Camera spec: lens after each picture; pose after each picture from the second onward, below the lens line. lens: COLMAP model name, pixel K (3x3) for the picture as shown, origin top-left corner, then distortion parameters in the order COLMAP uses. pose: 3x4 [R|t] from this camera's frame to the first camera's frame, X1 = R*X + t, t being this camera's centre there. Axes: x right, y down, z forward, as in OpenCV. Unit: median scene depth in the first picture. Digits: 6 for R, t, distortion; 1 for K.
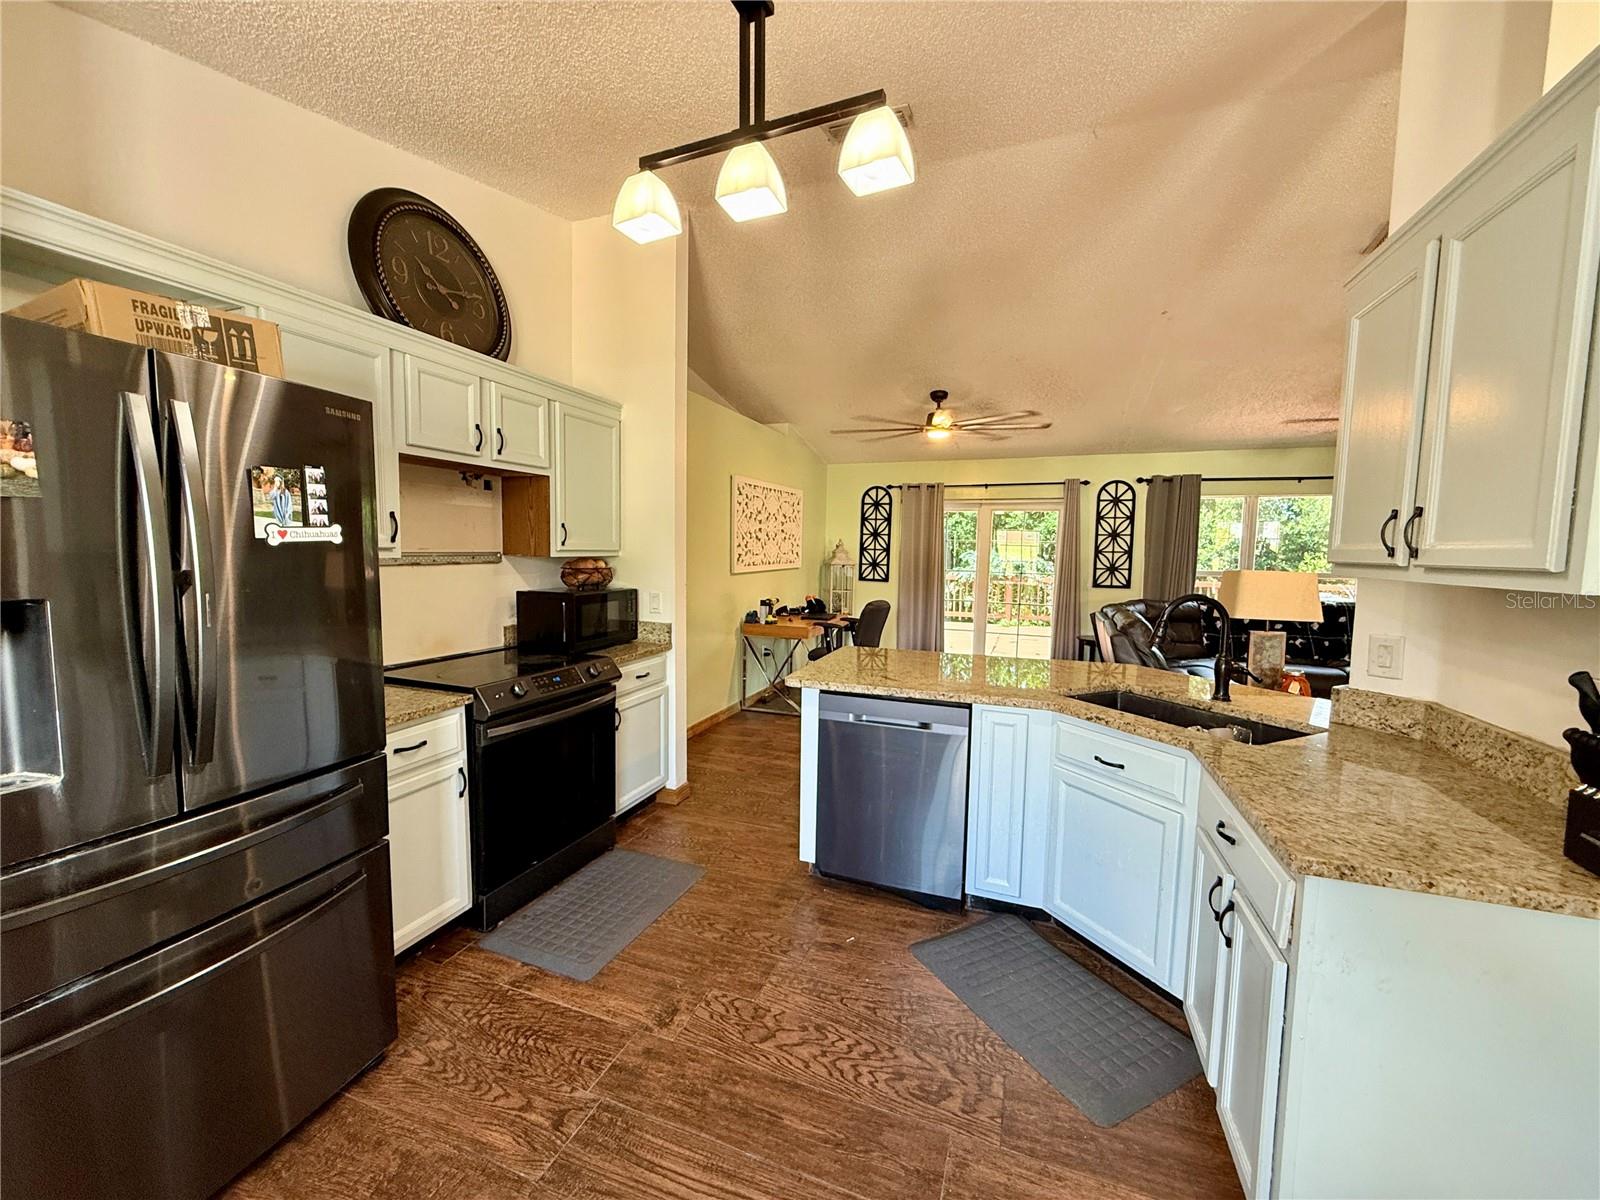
lens RADIAL K [[633.7, 0, 799.8], [0, 633.7, 598.6], [0, 0, 1]] dist [0.000140, 0.000015]
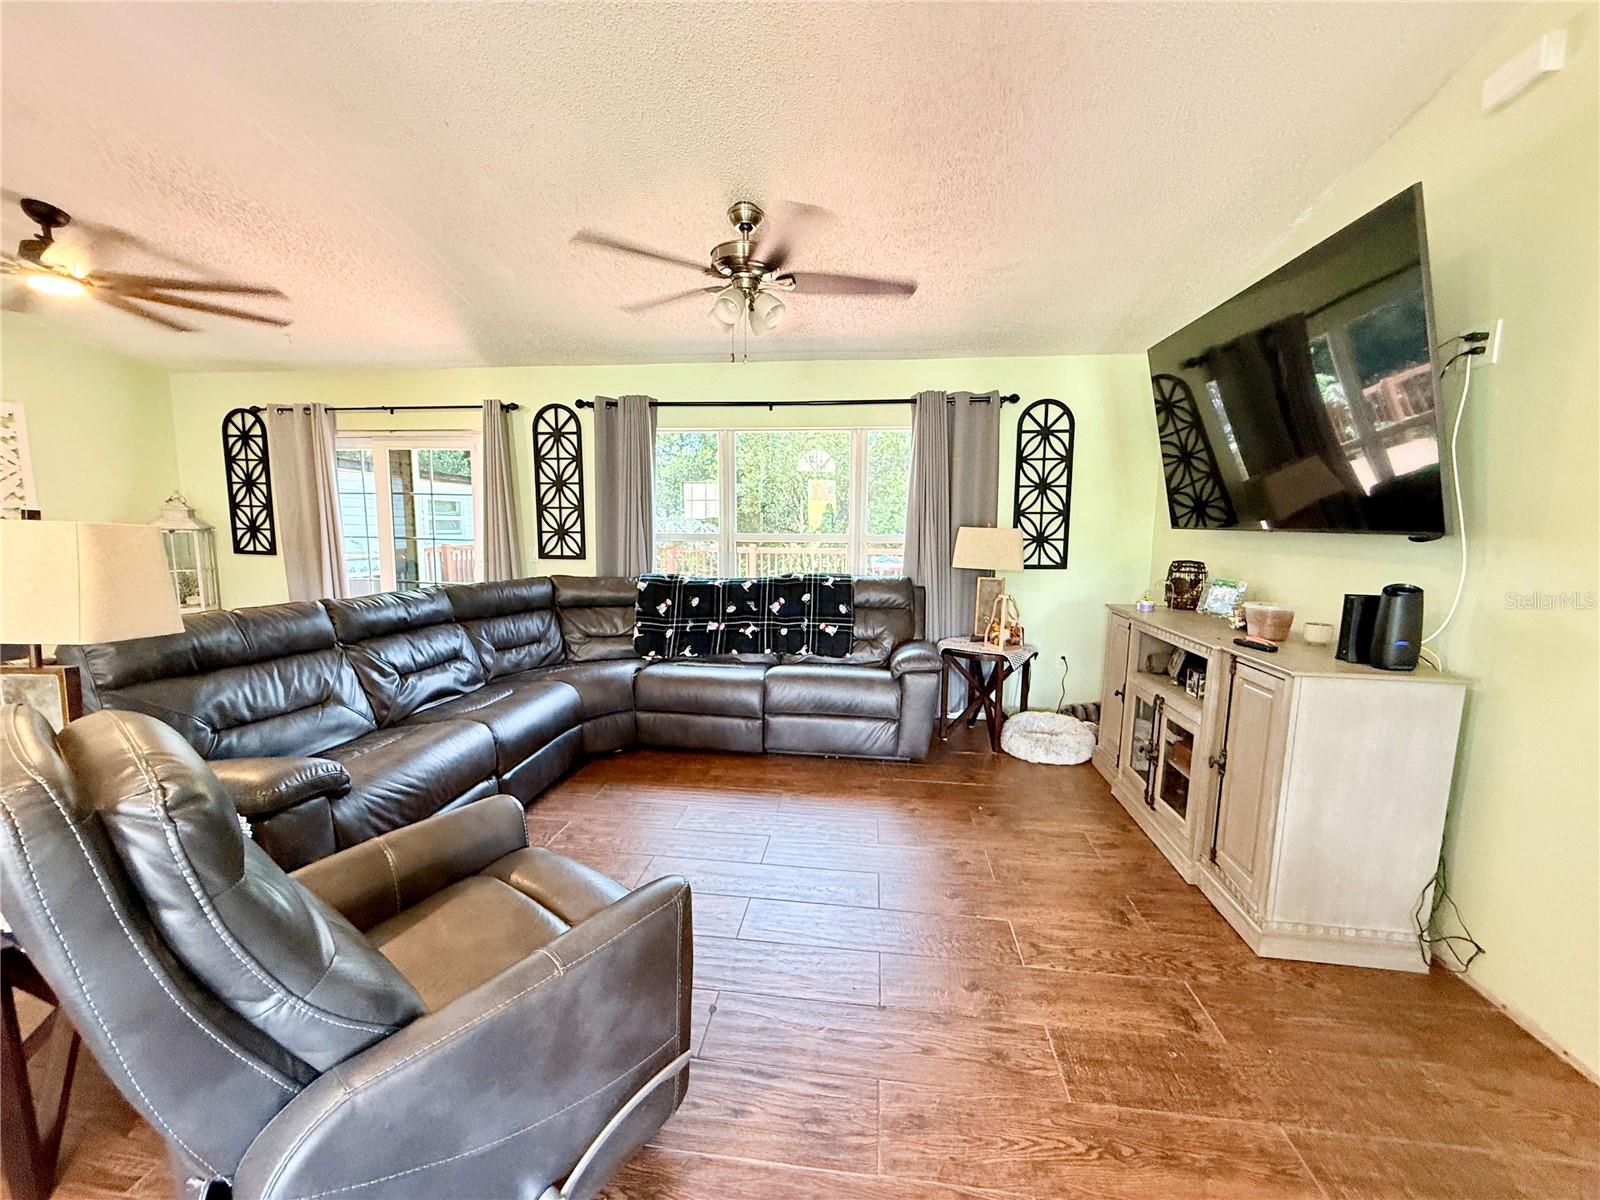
lens RADIAL K [[633.7, 0, 799.4], [0, 633.7, 603.9], [0, 0, 1]] dist [0.000140, 0.000015]
pose [[0.974478, -0.032182, 0.222164, 0.577405], [0.020264, 0.998241, 0.055722, -0.000623], [-0.223567, -0.049798, 0.973416, 0.242017]]
